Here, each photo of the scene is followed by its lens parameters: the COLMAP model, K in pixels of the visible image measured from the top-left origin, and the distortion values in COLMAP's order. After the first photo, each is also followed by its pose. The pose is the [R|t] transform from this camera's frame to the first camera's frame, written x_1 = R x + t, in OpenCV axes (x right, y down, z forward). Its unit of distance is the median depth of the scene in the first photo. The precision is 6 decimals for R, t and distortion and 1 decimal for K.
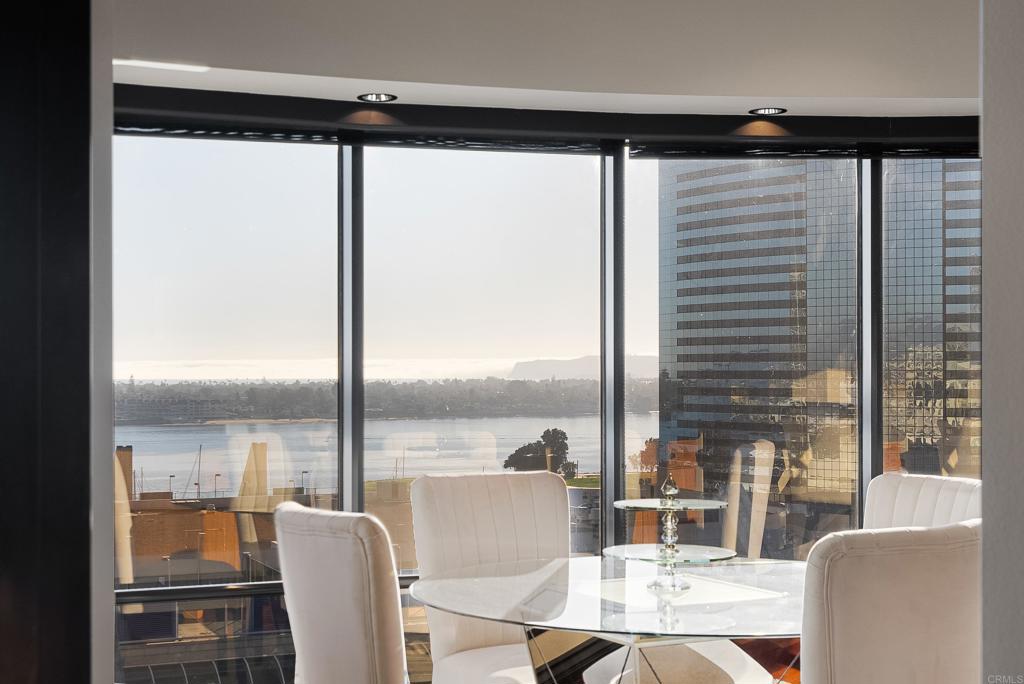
lens RADIAL K [[1577.8, 0, 517.5], [0, 1577.8, 342.8], [0, 0, 1]] dist [-0.116611, 0.000000]
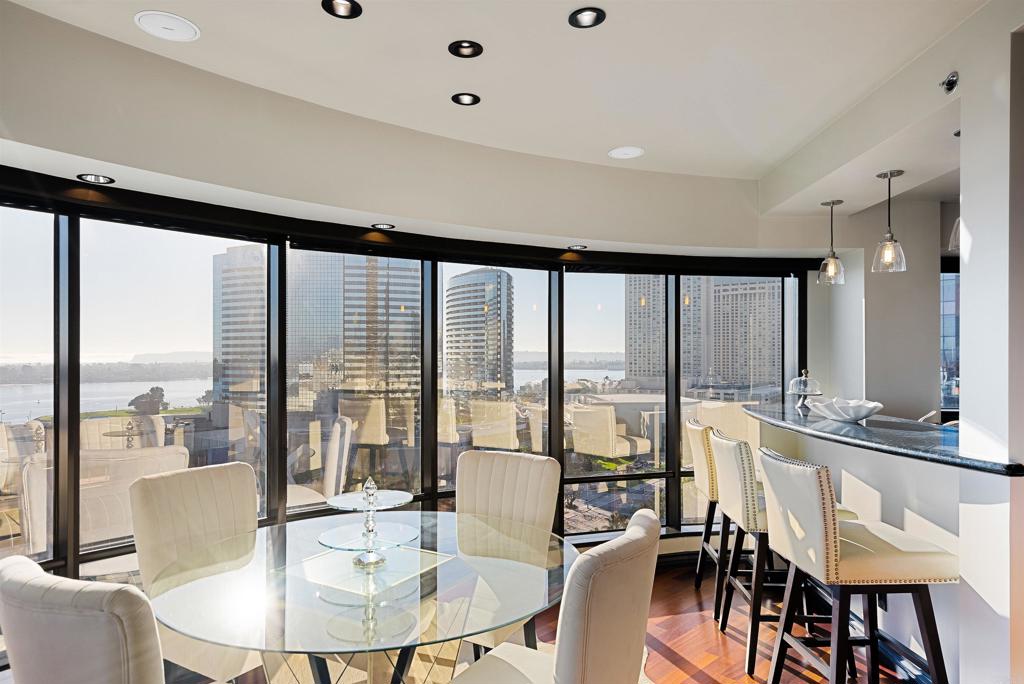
lens RADIAL K [[629.7, 0, 522.4], [0, 629.7, 337.3], [0, 0, 1]] dist [0.043137, -0.000977]
pose [[0.850664, 0.014667, 0.525505, -0.065226], [-0.006977, 0.999838, -0.016612, -0.021410], [-0.525664, 0.010465, 0.850628, 0.366451]]
